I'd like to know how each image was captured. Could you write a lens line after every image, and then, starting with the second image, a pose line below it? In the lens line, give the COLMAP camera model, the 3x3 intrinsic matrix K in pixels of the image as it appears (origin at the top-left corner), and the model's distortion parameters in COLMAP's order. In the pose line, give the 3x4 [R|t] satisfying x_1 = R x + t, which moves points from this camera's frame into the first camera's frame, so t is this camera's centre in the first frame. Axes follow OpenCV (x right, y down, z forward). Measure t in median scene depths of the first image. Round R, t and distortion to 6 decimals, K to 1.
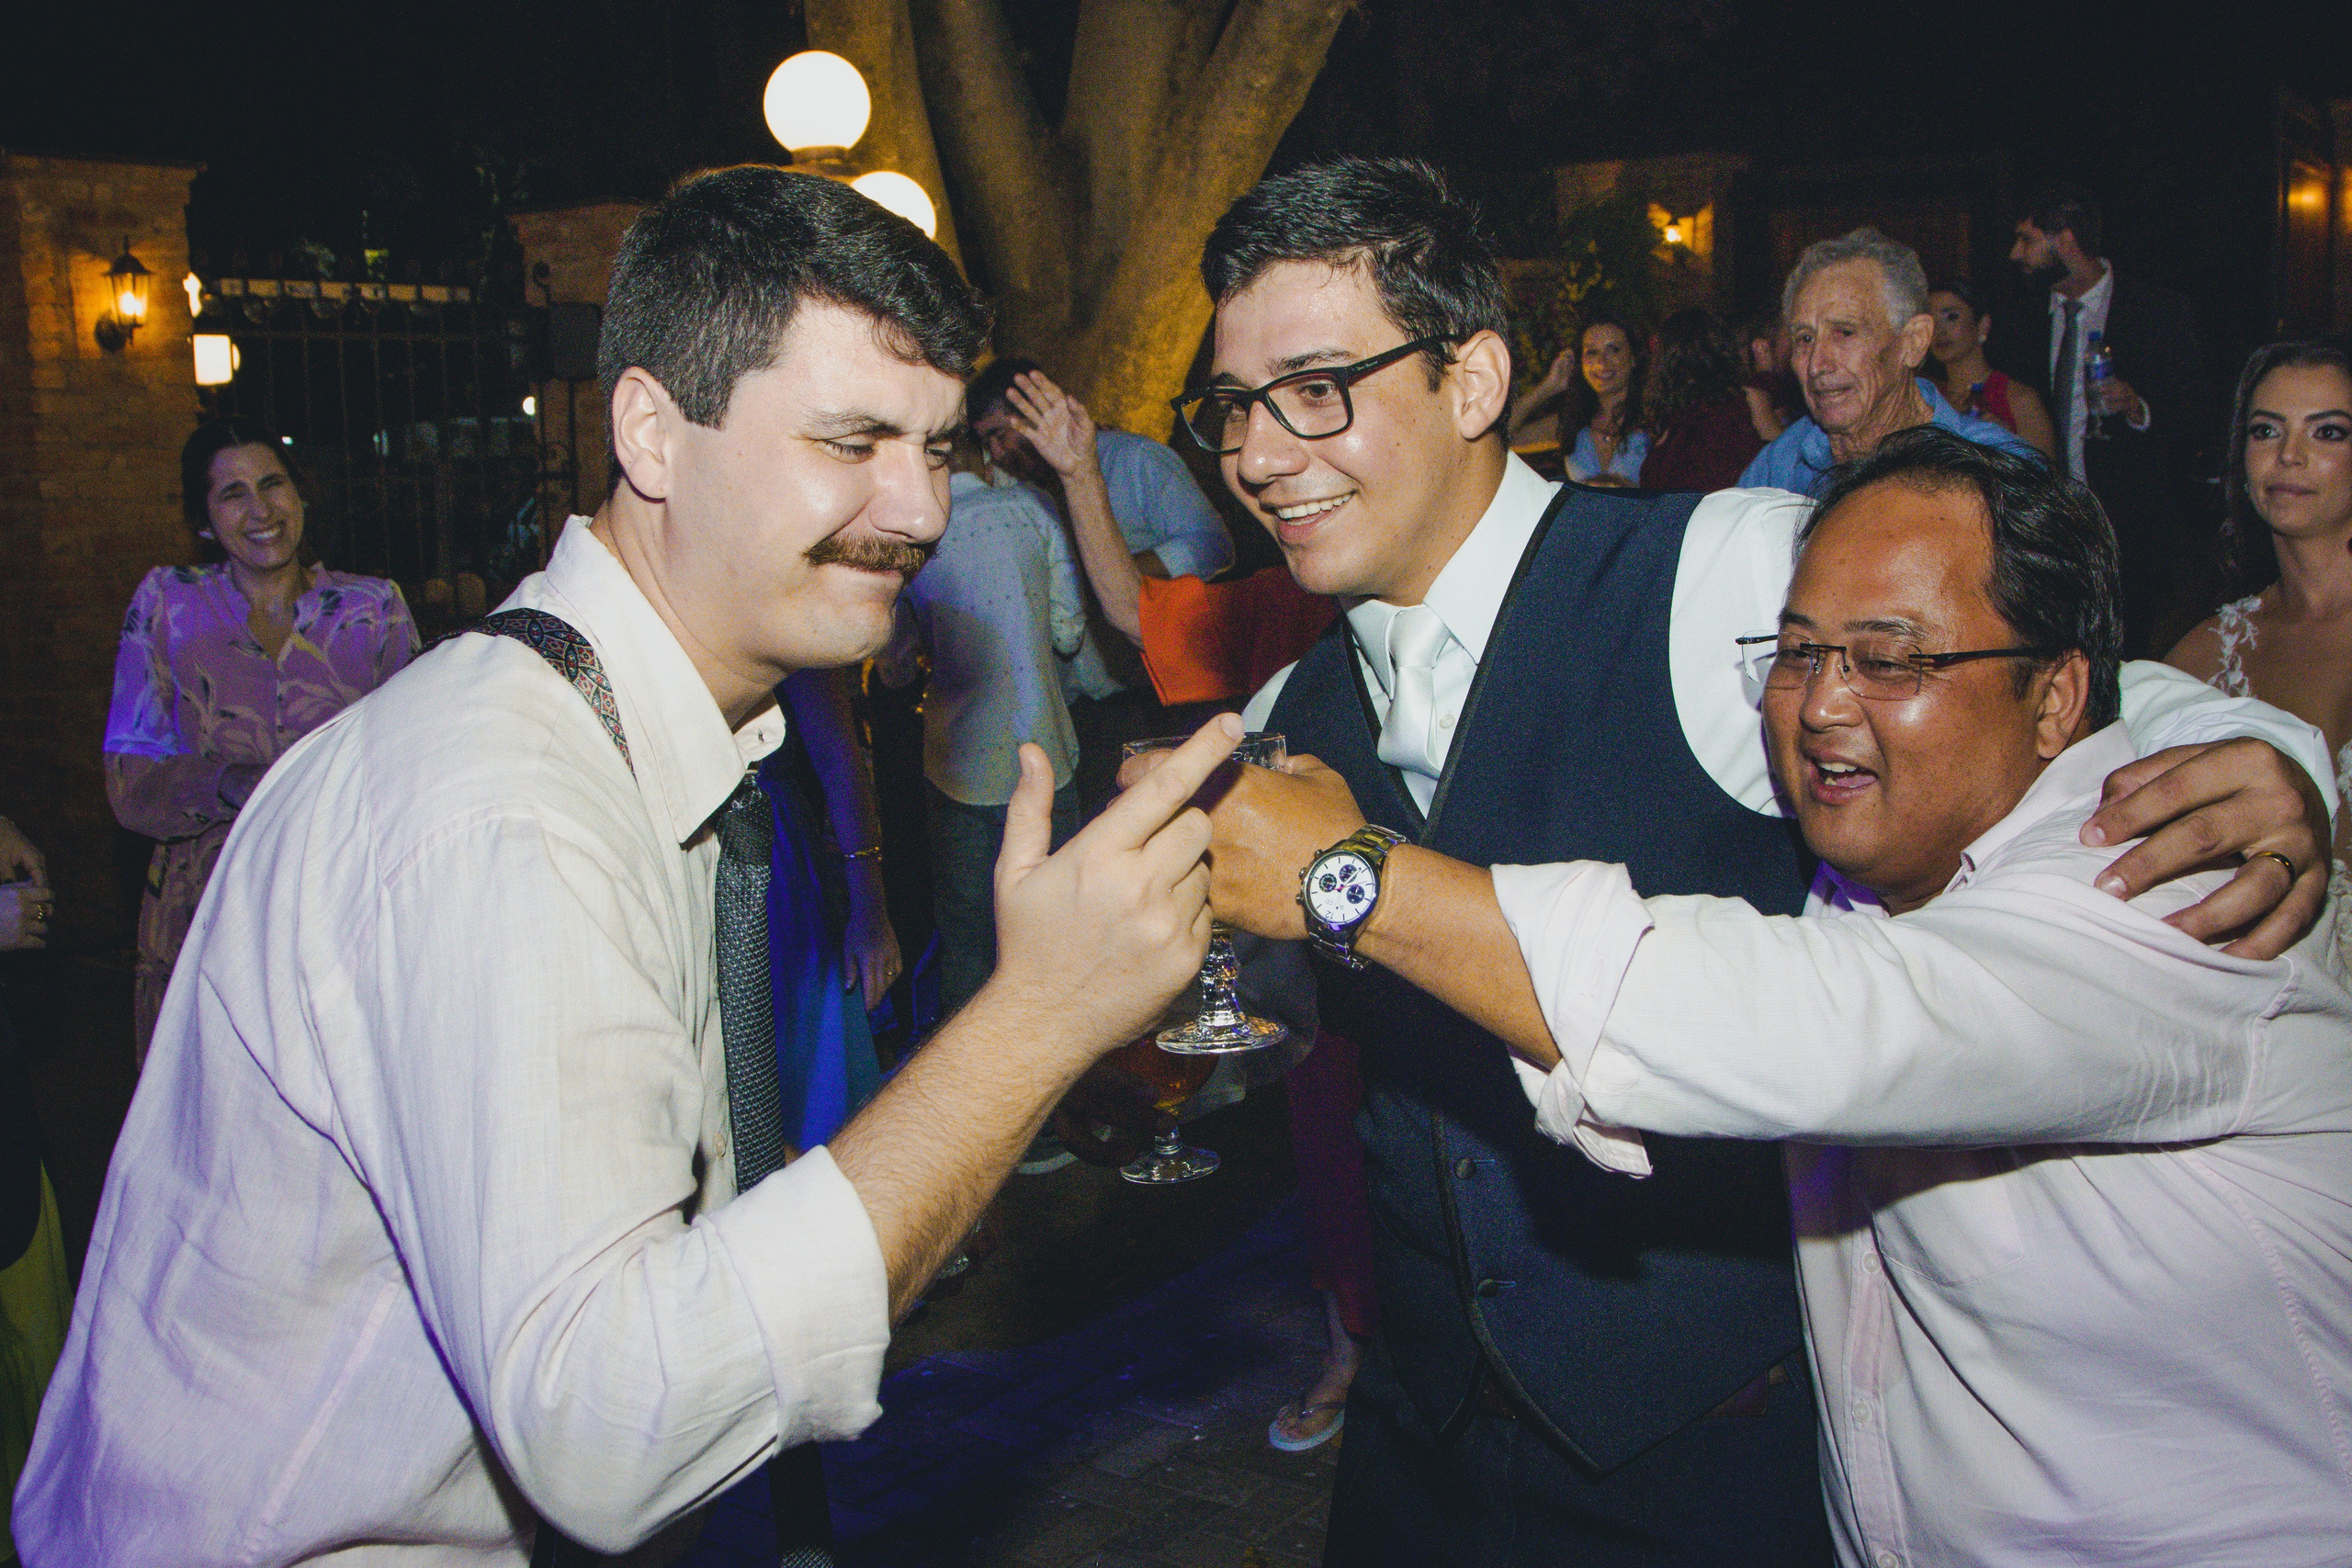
lens RADIAL K [[2504.7, 0, 1181.4], [0, 2504.7, 786.0], [0, 0, 1]] dist [-0.122415, 0.000000]
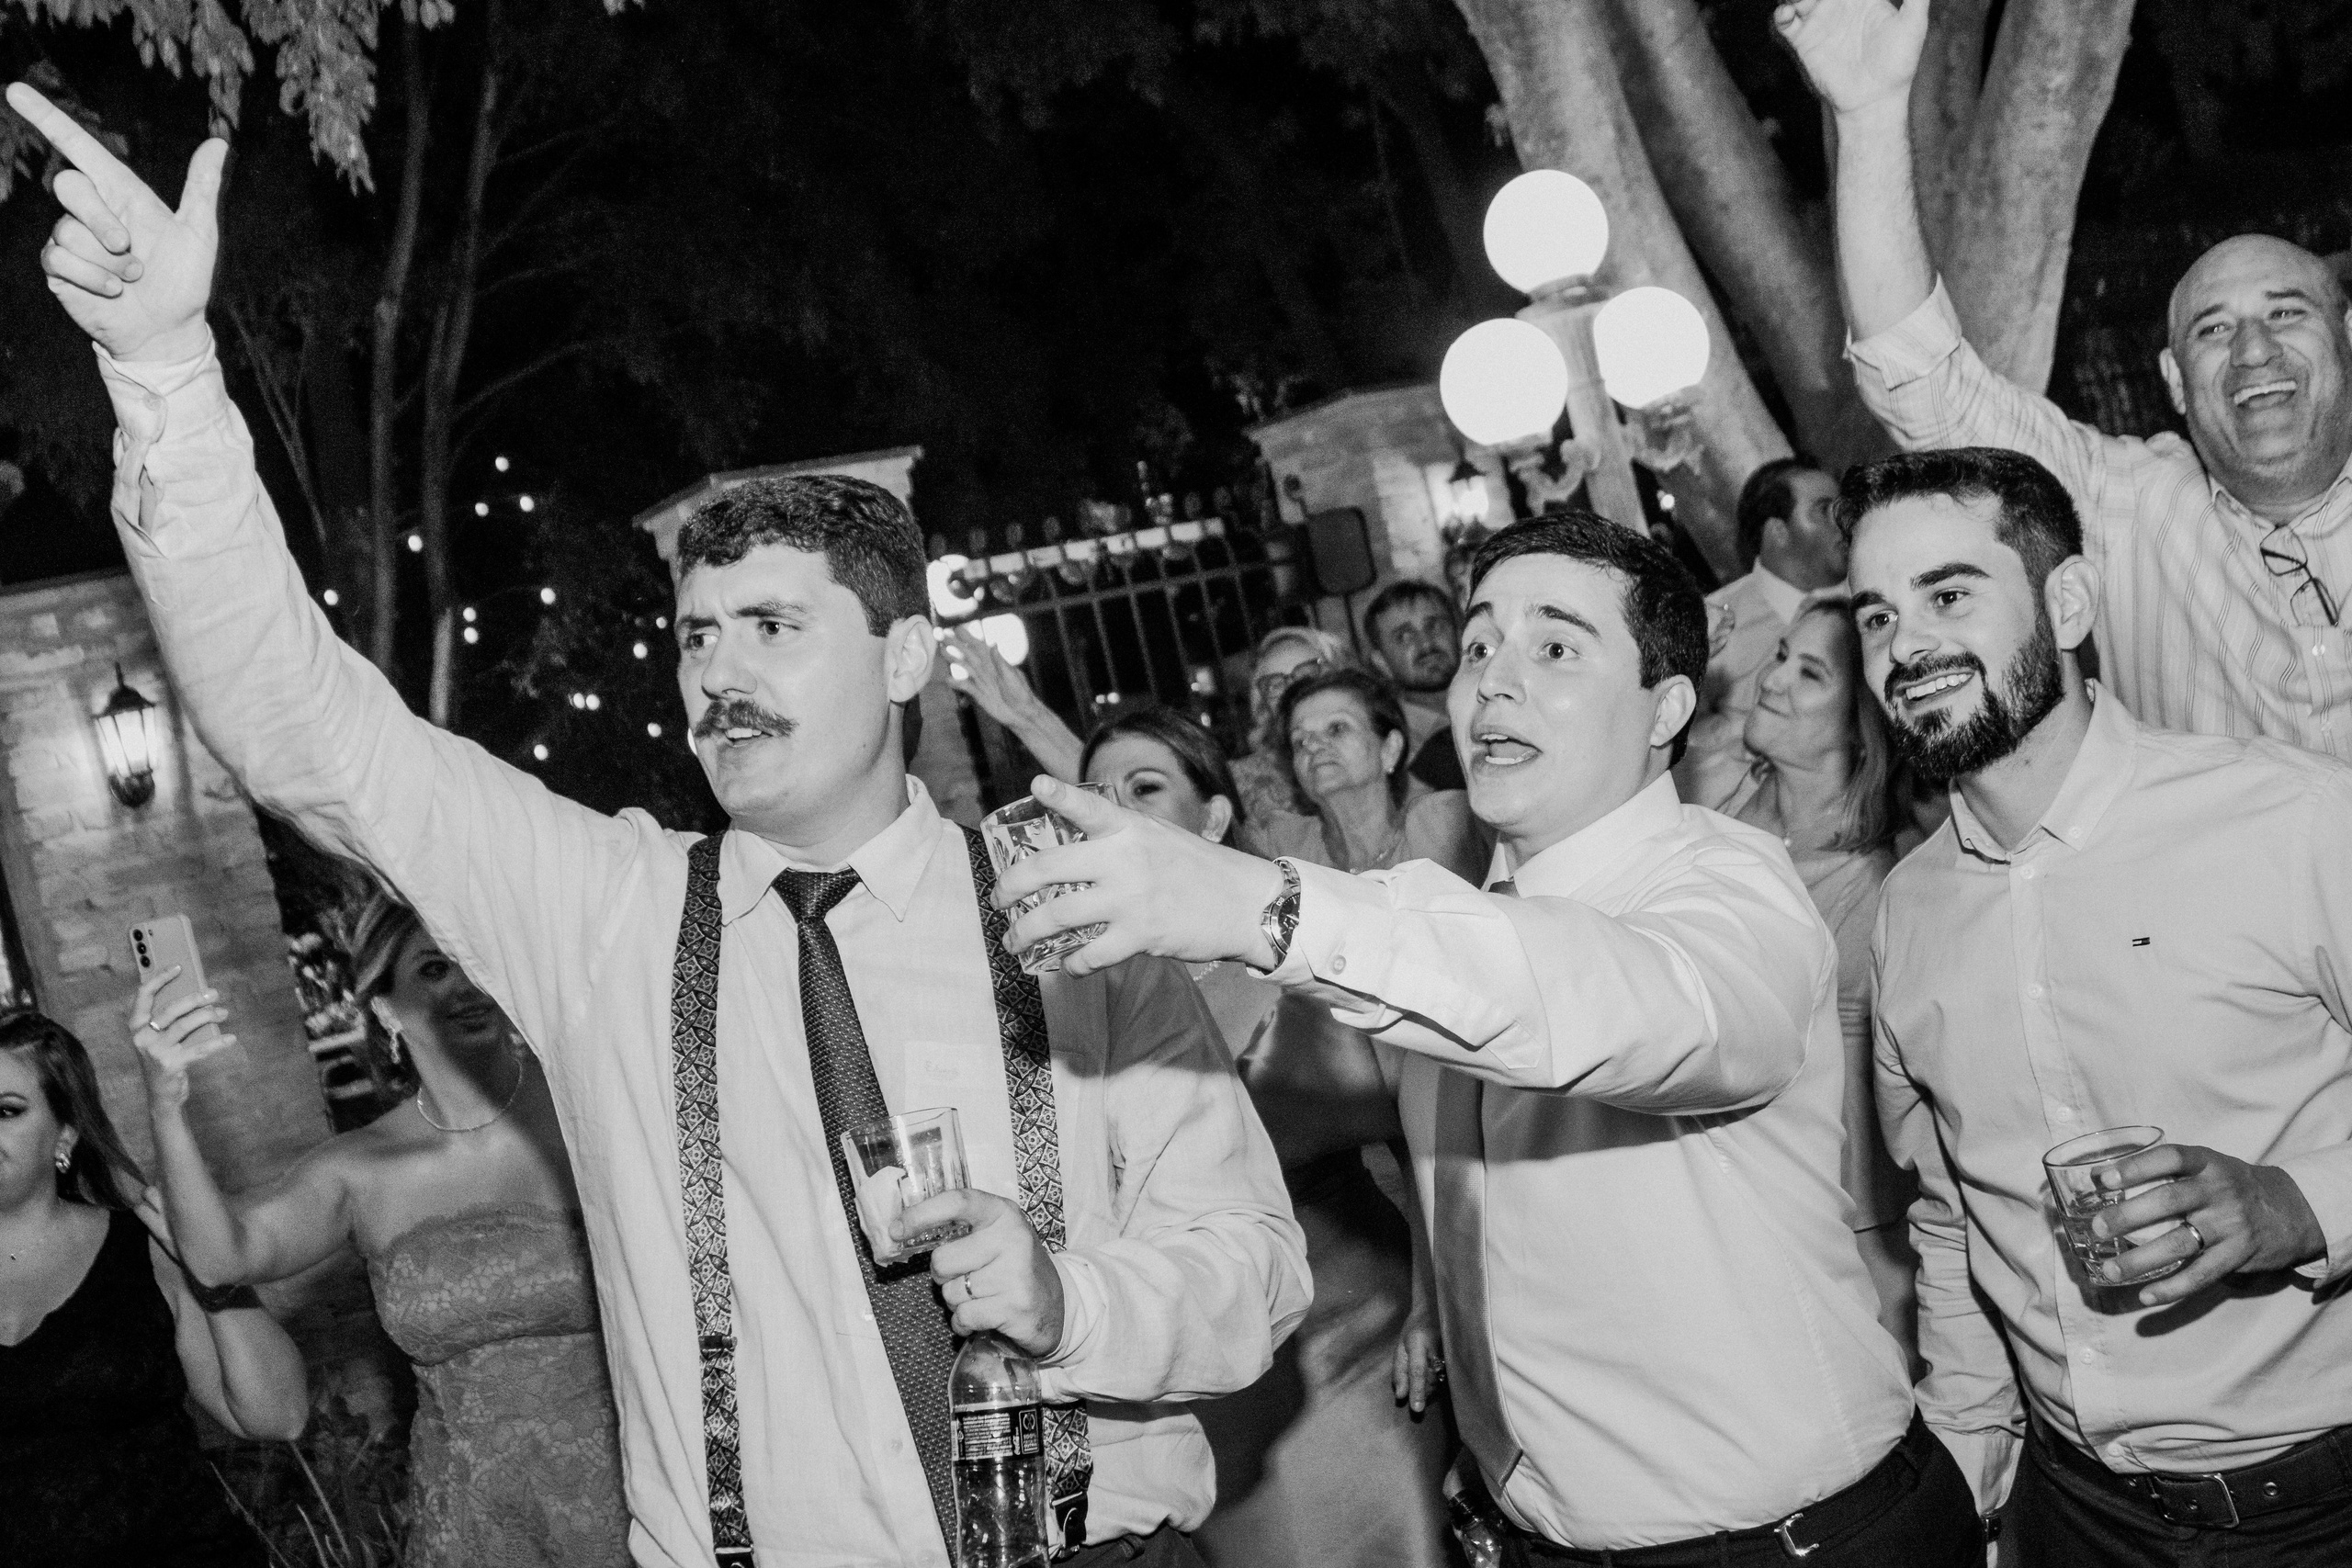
lens RADIAL K [[2504.7, 0, 1179.6], [0, 2504.7, 780.2], [0, 0, 1]] dist [-0.122415, 0.000000]
pose [[0.927559, -0.183173, -0.325702, -0.015345], [0.161785, 0.982544, -0.091834, -0.023293], [0.336838, 0.032488, 0.941002, 0.123870]]
